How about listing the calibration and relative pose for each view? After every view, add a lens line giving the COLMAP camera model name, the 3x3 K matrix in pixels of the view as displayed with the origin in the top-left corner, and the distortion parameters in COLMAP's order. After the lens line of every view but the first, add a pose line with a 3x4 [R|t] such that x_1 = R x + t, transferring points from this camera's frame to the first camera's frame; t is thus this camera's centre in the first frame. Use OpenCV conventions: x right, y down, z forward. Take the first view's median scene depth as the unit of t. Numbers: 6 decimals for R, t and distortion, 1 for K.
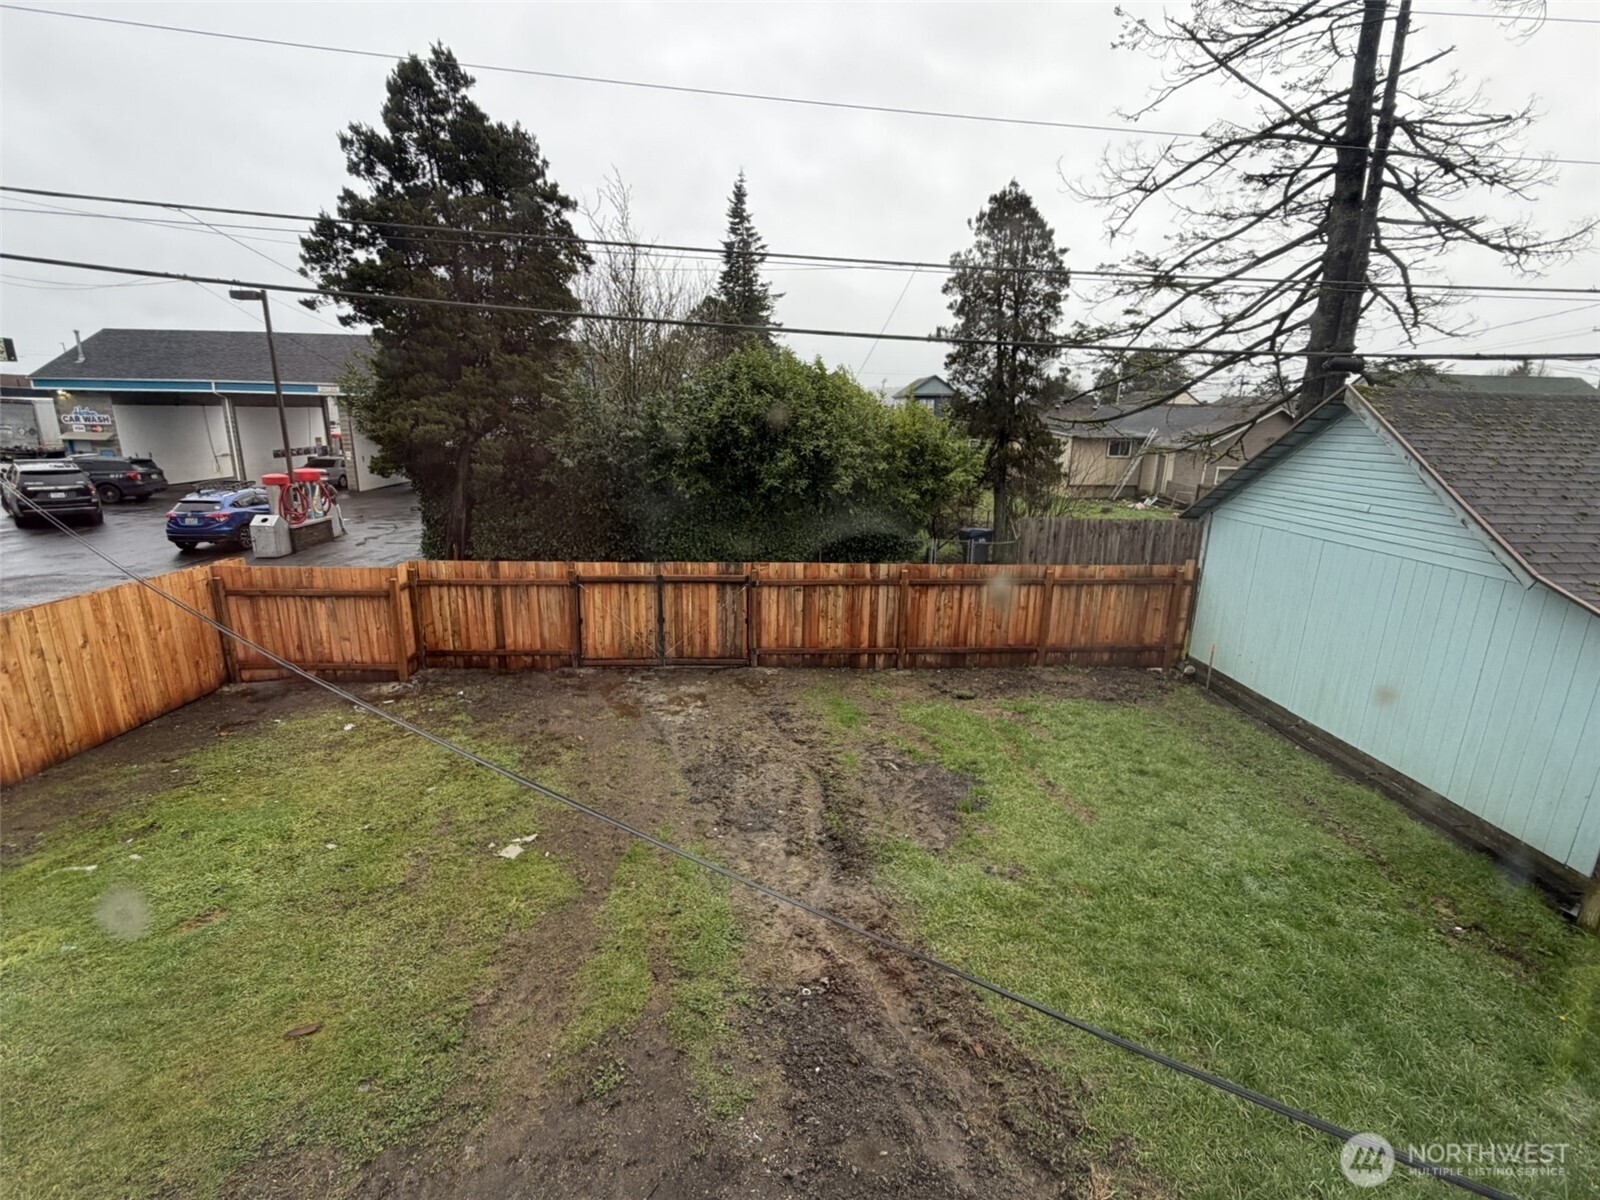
lens RADIAL K [[726.6, 0, 806.3], [0, 726.6, 618.5], [0, 0, 1]] dist [-0.014122, 0.000057]
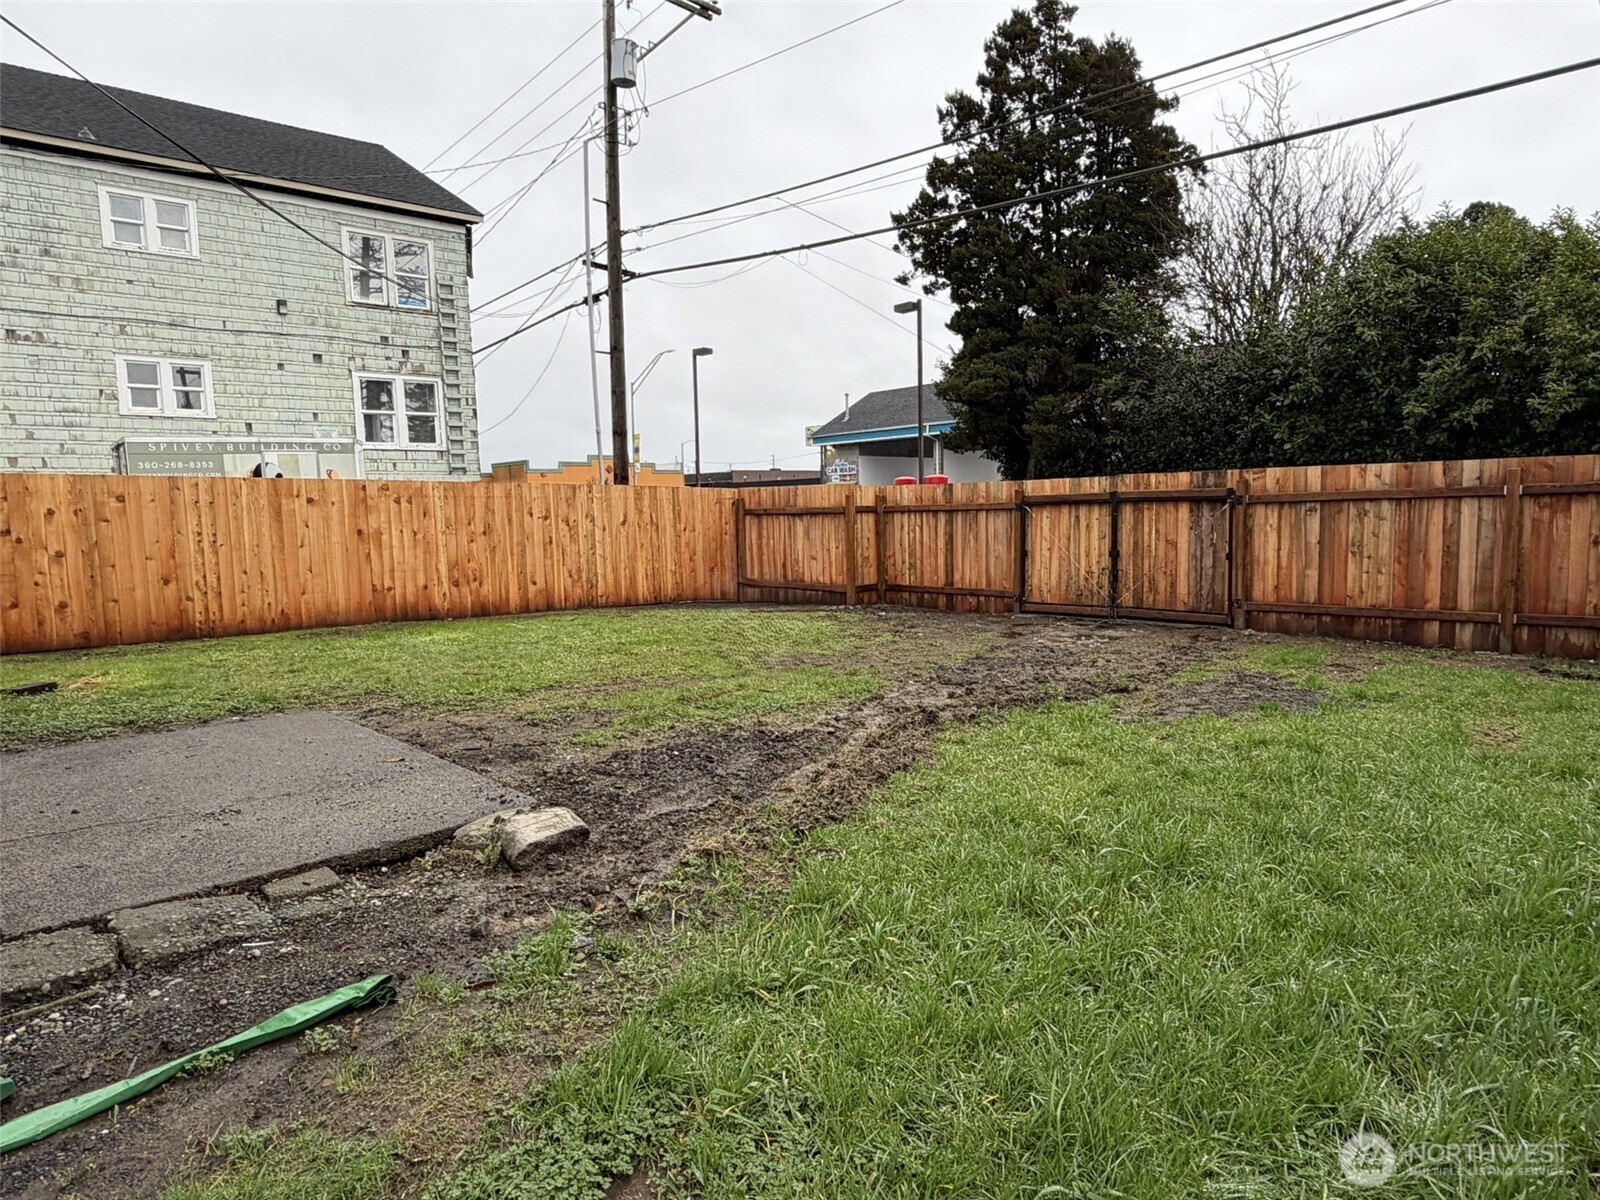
lens RADIAL K [[972.1, 0, 807.9], [0, 972.1, 602.6], [0, 0, 1]] dist [-0.000181, -0.000139]
pose [[0.634931, 0.039192, -0.771574, 0.370112], [-0.172109, 0.980790, -0.091810, 0.196135], [0.753154, 0.191088, 0.629480, 0.139756]]
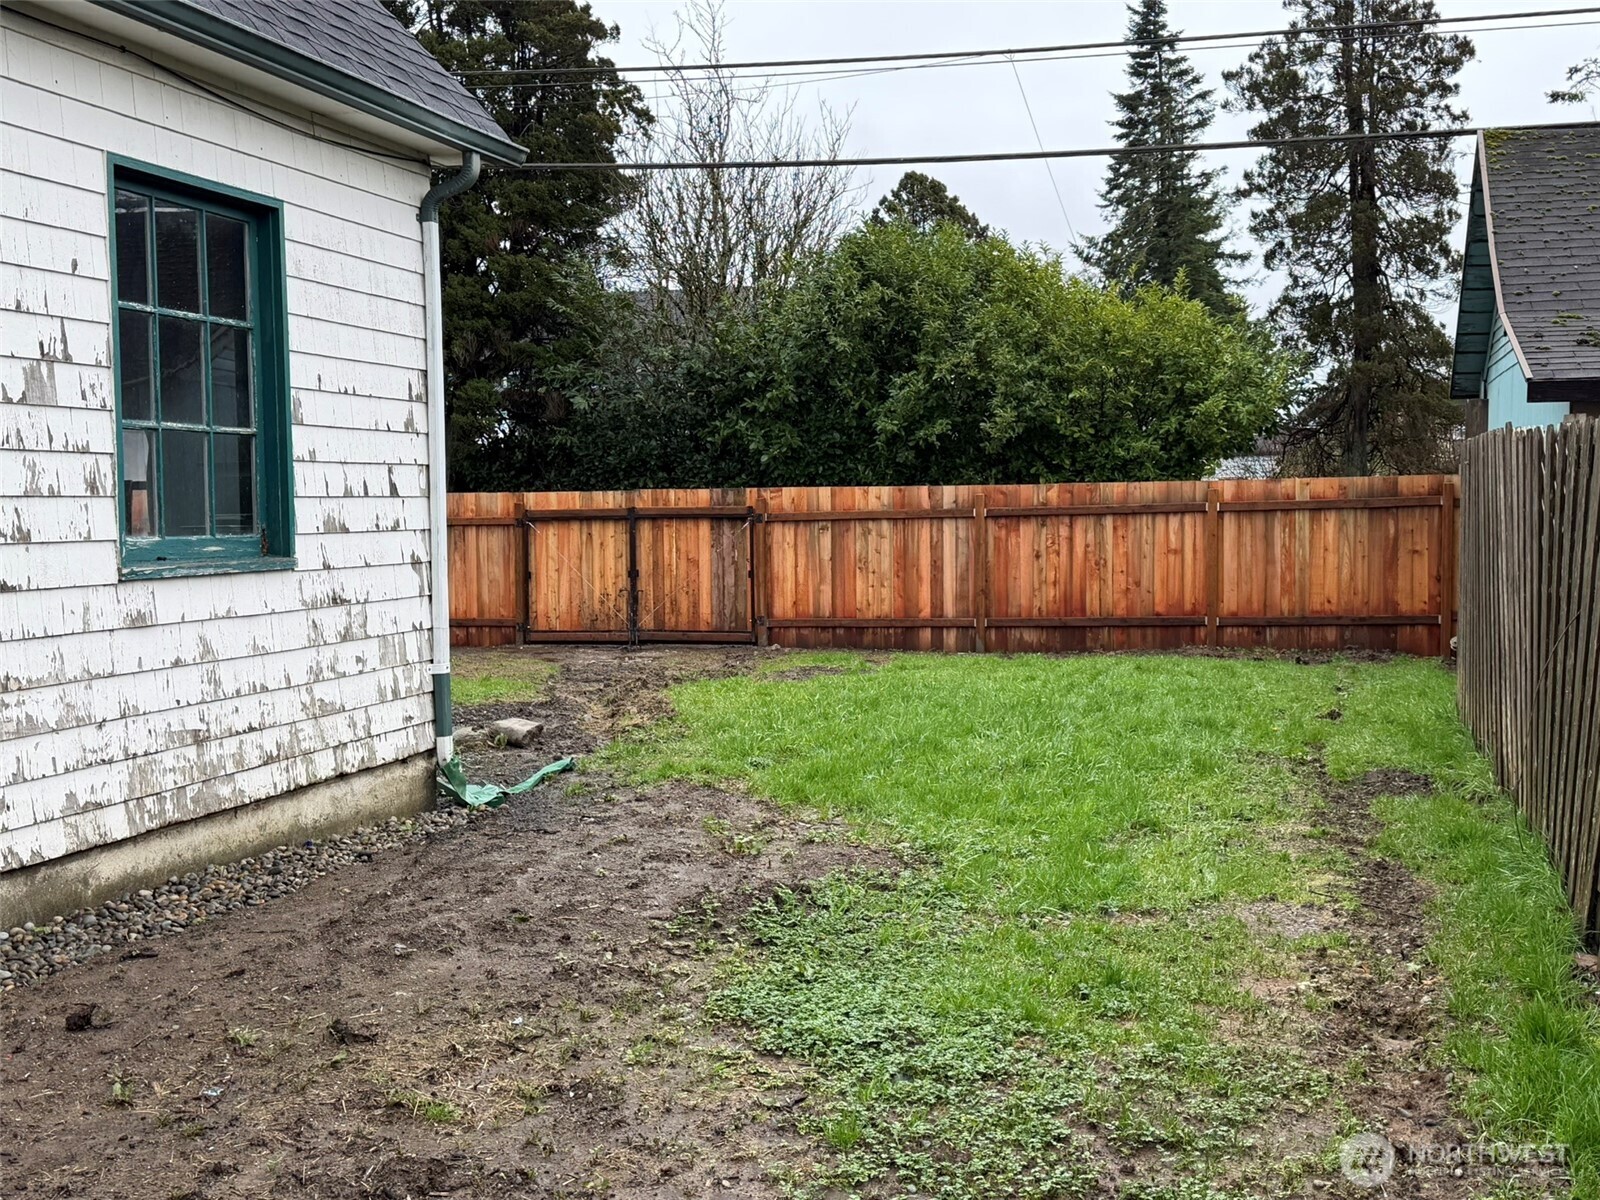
lens RADIAL K [[1792.4, 0, 799.3], [0, 1792.4, 632.8], [0, 0, 1]] dist [0.098202, -0.043978]
pose [[0.943693, -0.008512, -0.330713, 0.515411], [-0.058379, 0.979696, -0.191801, 0.375991], [0.325631, 0.200308, 0.924035, -0.526049]]
